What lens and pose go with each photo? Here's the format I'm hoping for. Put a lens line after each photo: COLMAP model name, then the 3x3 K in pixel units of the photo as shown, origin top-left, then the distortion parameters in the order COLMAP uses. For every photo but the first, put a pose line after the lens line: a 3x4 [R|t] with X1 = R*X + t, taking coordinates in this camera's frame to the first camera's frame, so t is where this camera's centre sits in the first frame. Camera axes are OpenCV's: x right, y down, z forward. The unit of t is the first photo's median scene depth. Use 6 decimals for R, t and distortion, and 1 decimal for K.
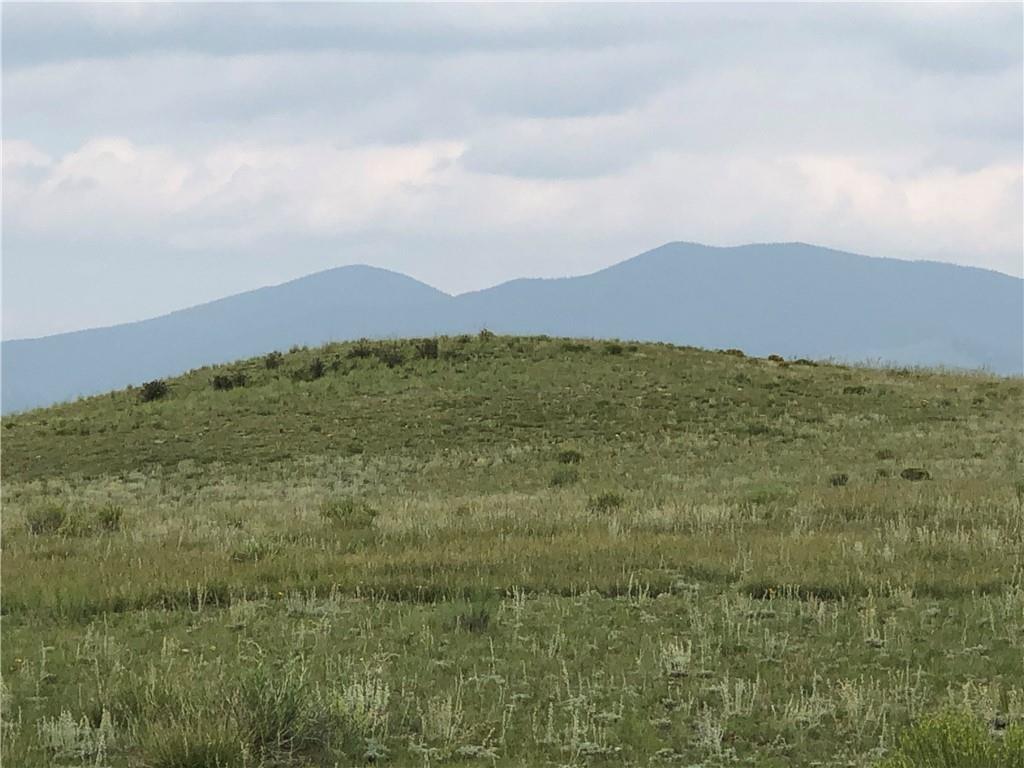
lens RADIAL K [[4234.2, 0, 512.0], [0, 4234.2, 384.0], [0, 0, 1]] dist [-0.202990, 3.249647]
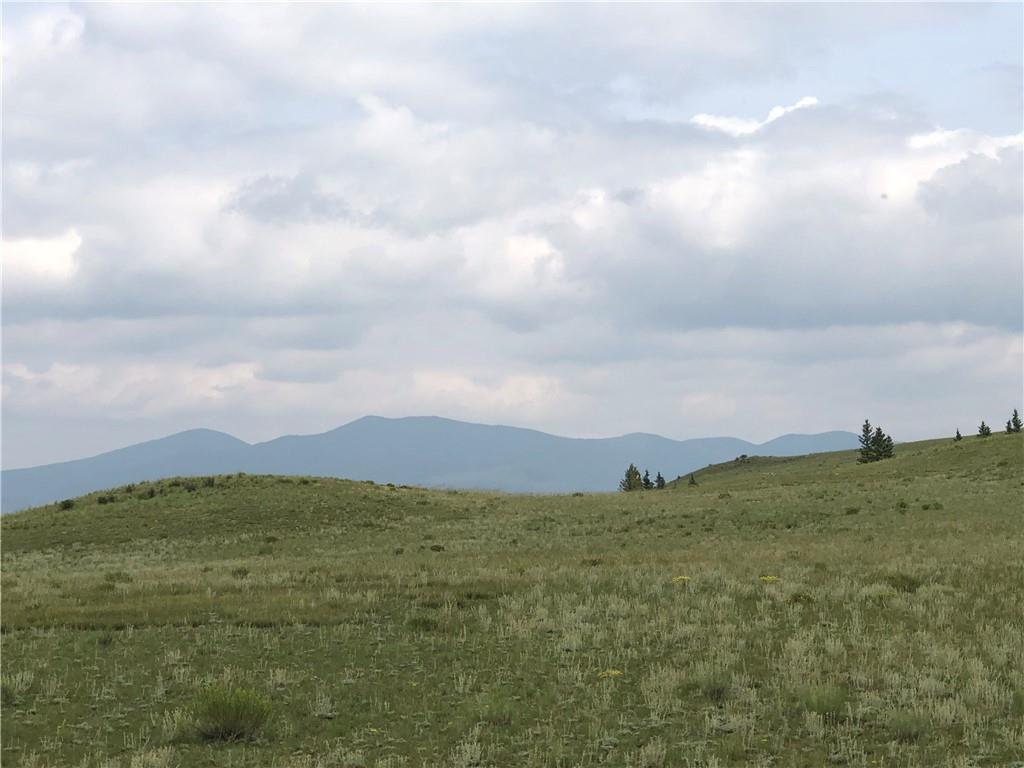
lens RADIAL K [[2323.0, 0, 512.0], [0, 2323.0, 384.0], [0, 0, 1]] dist [-0.102131, 2.049466]
pose [[0.996525, -0.003170, 0.083234, 0.035250], [0.006611, 0.999133, -0.041101, -0.009980], [-0.083032, 0.041508, 0.995682, -0.094937]]
